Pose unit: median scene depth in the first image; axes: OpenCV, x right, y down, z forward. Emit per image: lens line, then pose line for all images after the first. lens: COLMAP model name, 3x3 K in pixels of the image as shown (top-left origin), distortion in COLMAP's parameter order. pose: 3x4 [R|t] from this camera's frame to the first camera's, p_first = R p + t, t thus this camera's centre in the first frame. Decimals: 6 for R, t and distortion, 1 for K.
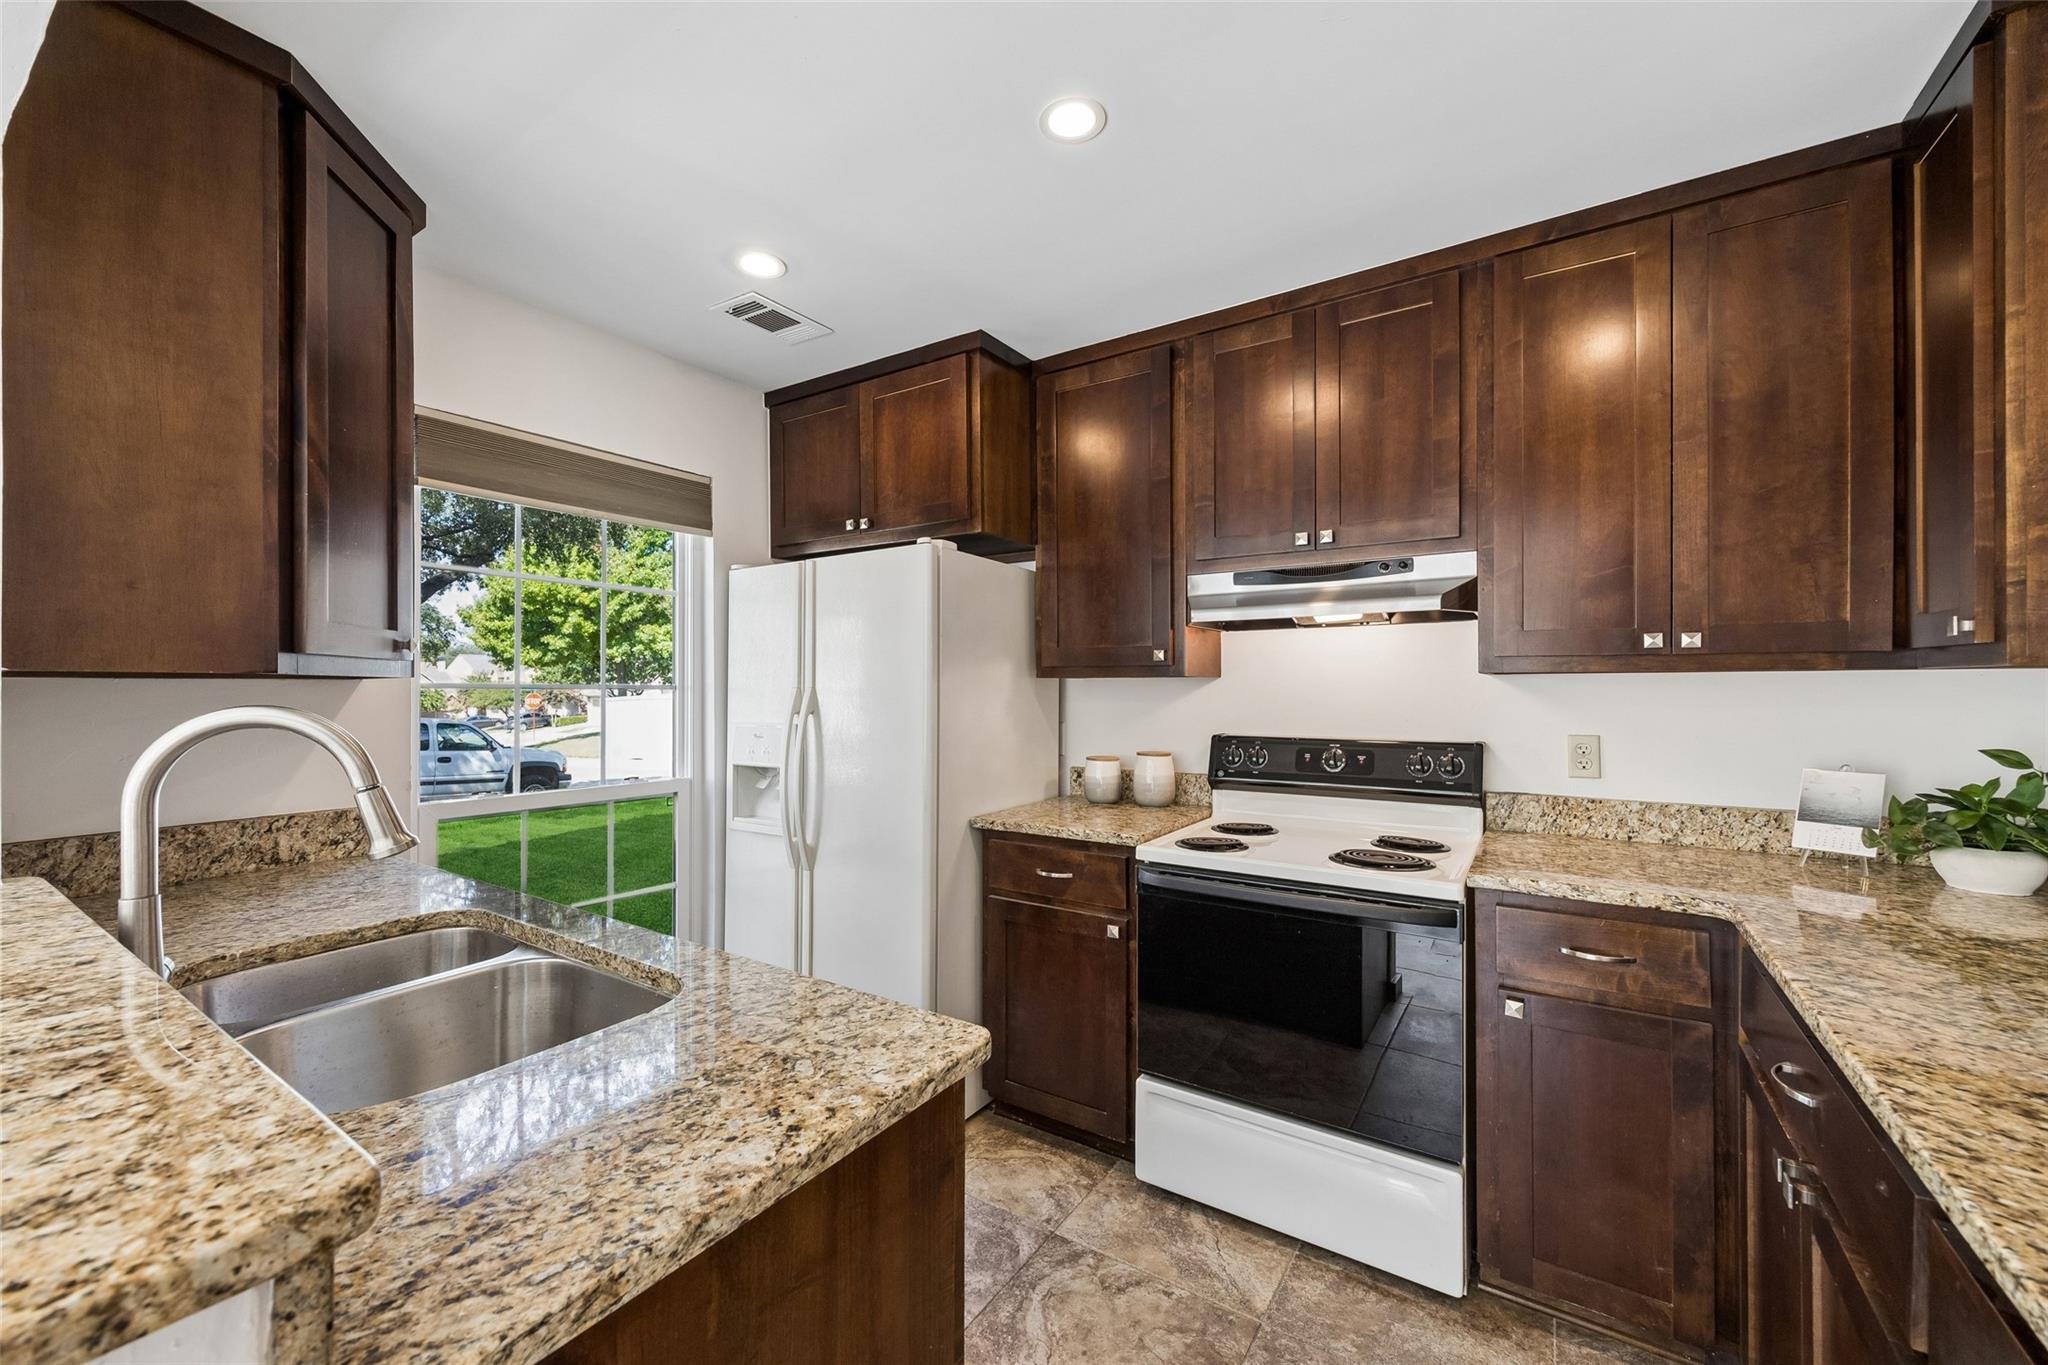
lens RADIAL K [[810.3, 0, 1025.1], [0, 810.3, 685.7], [0, 0, 1]] dist [0.013028, -0.002922]
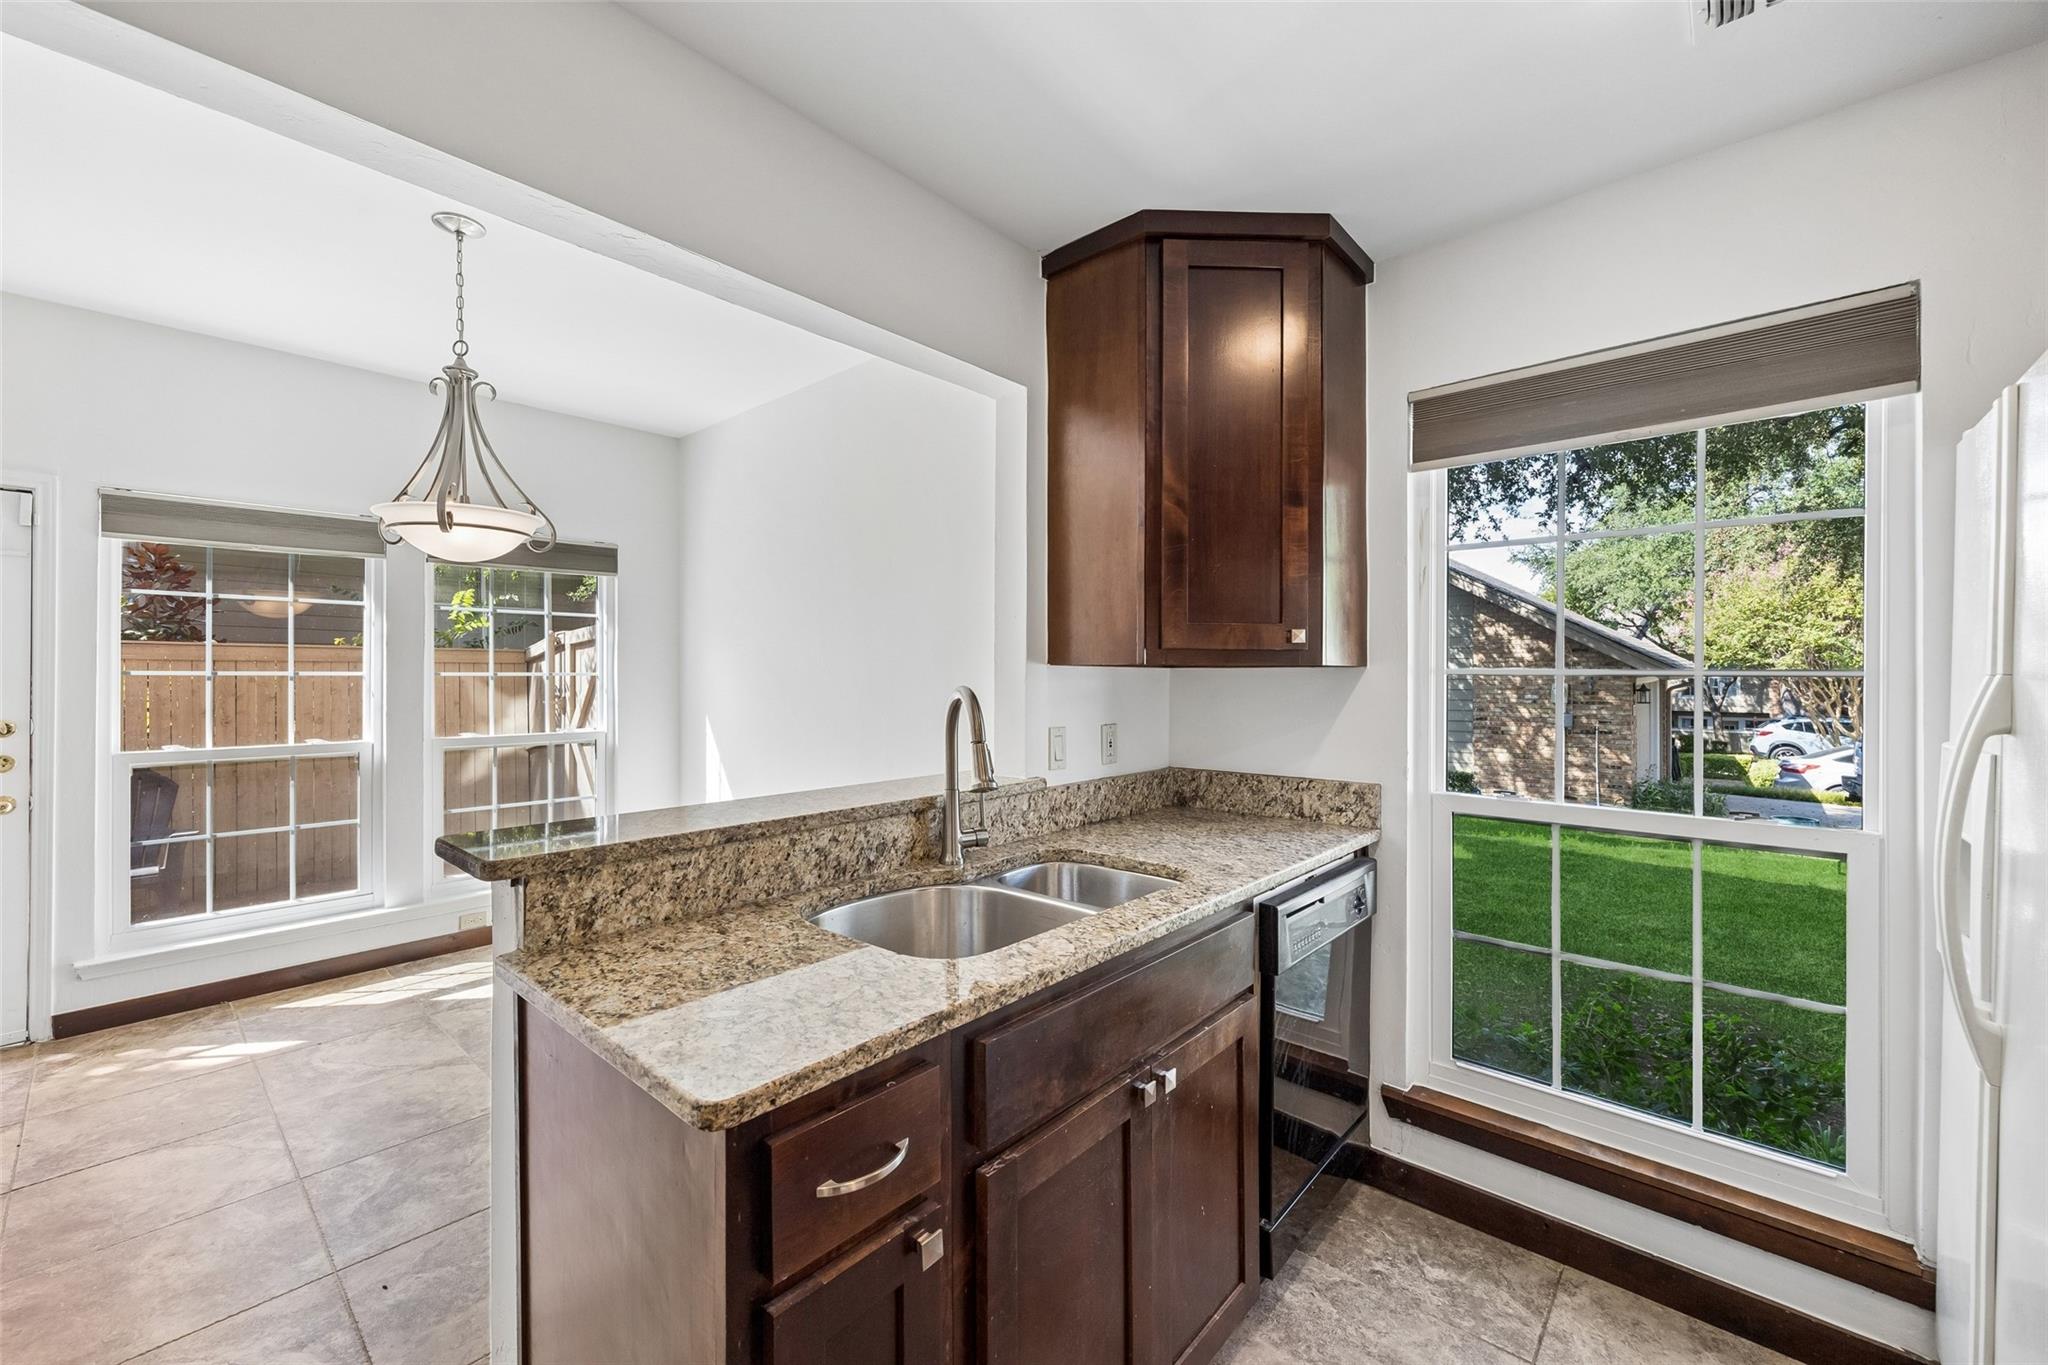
lens RADIAL K [[810.3, 0, 995.7], [0, 810.3, 673.3], [0, 0, 1]] dist [0.013028, -0.002922]
pose [[-0.153764, 0.002688, -0.988104, 0.395513], [0.001492, 0.999996, 0.002488, -0.003922], [0.988107, -0.001092, -0.153767, 0.774887]]
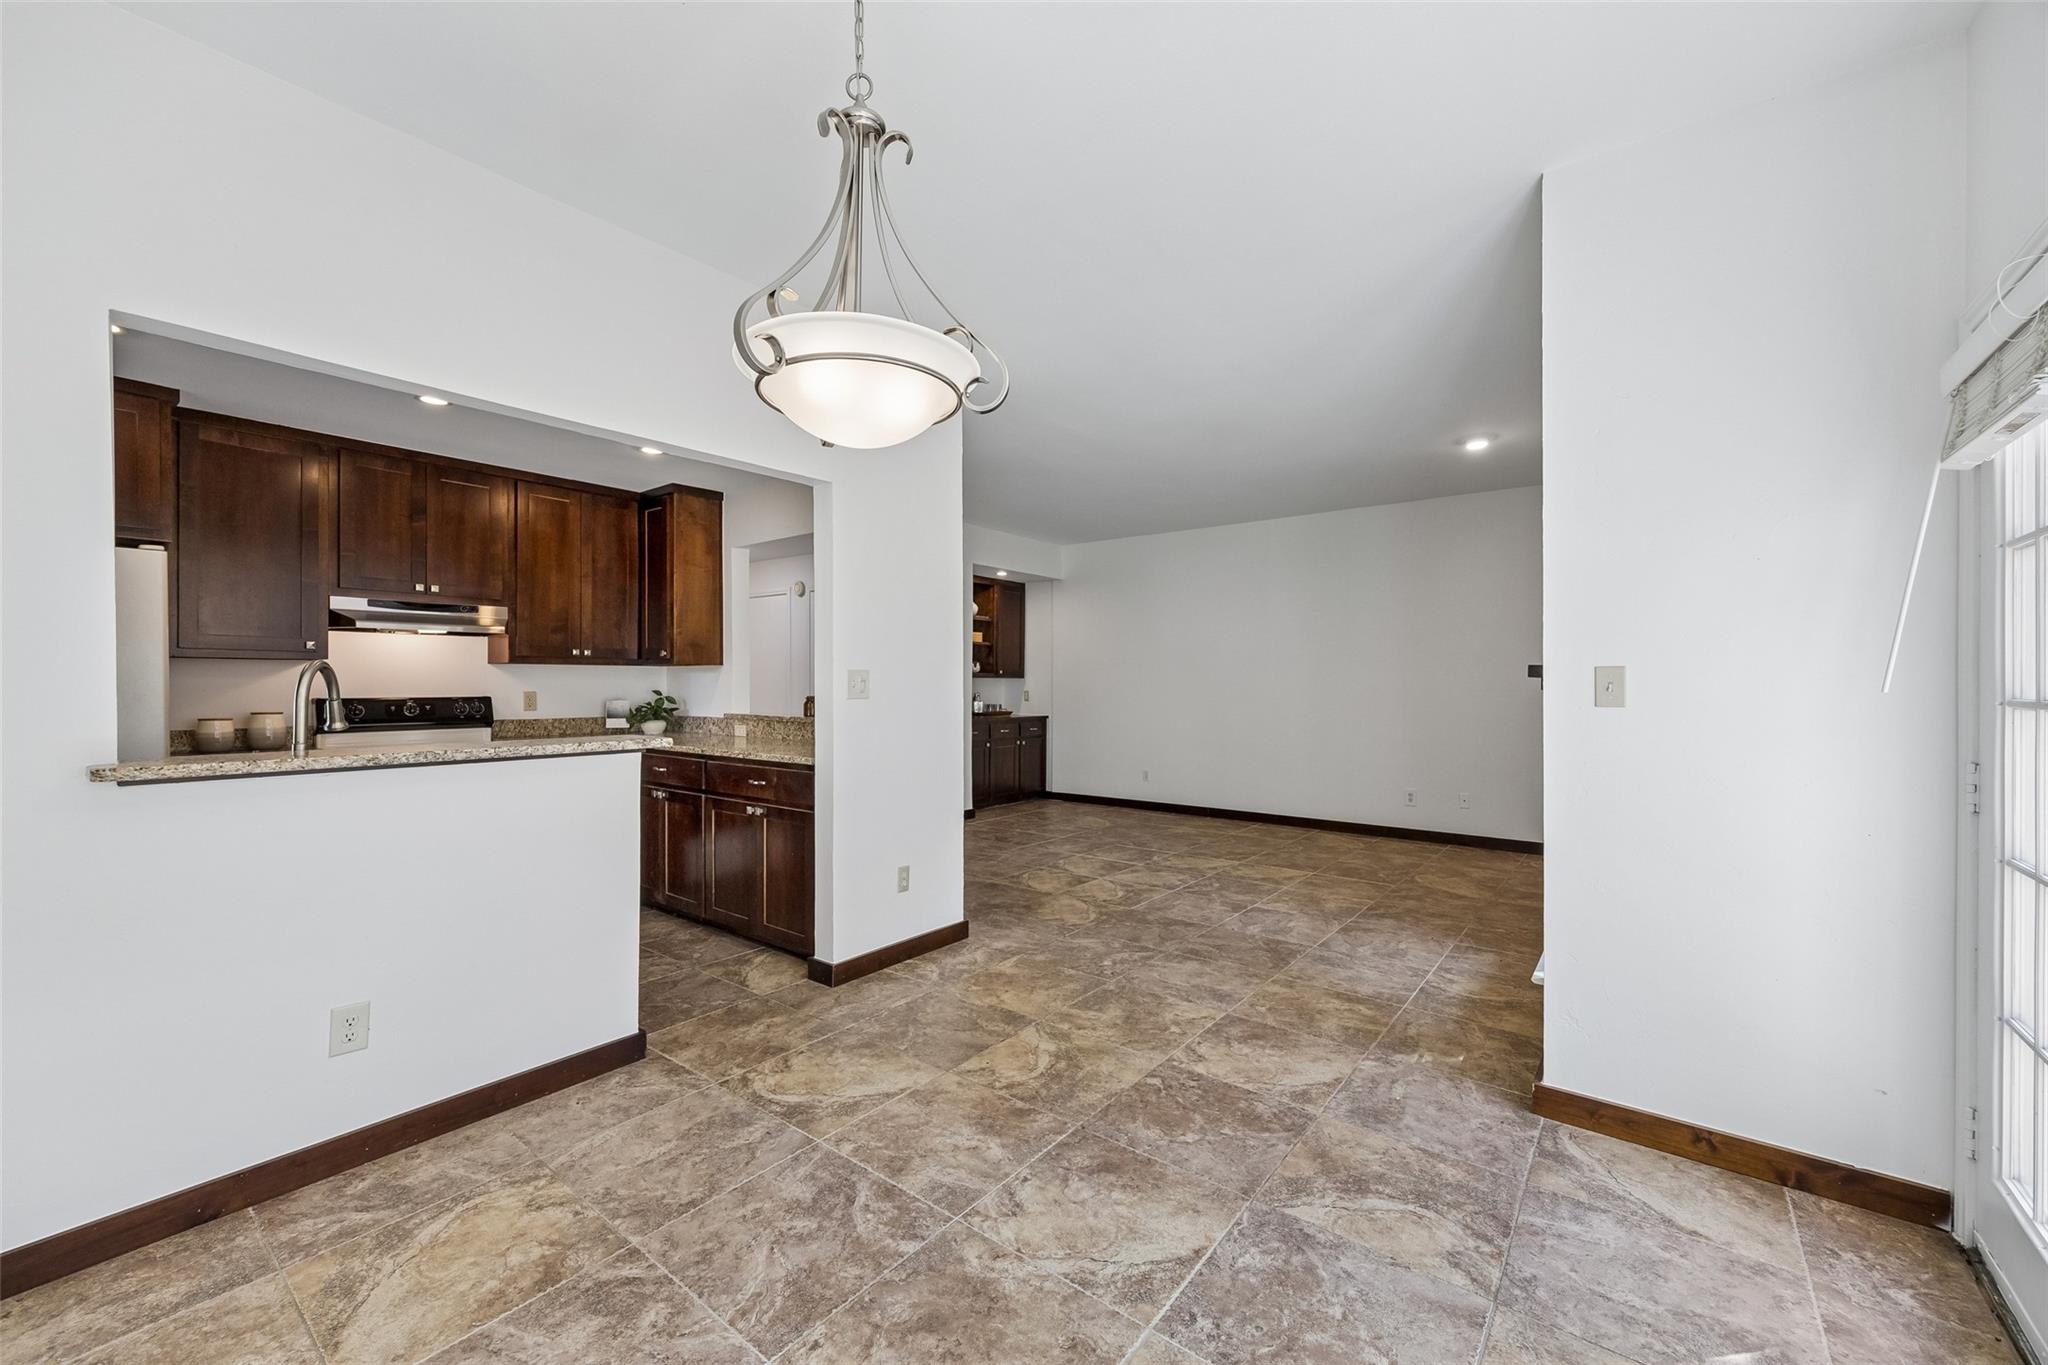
lens RADIAL K [[810.3, 0, 994.6], [0, 810.3, 679.9], [0, 0, 1]] dist [0.013028, -0.002922]
pose [[0.103888, 0.008099, 0.994556, -1.754377], [-0.000251, 0.999967, -0.008117, 0.057781], [-0.994589, 0.000594, 0.103886, -0.629564]]
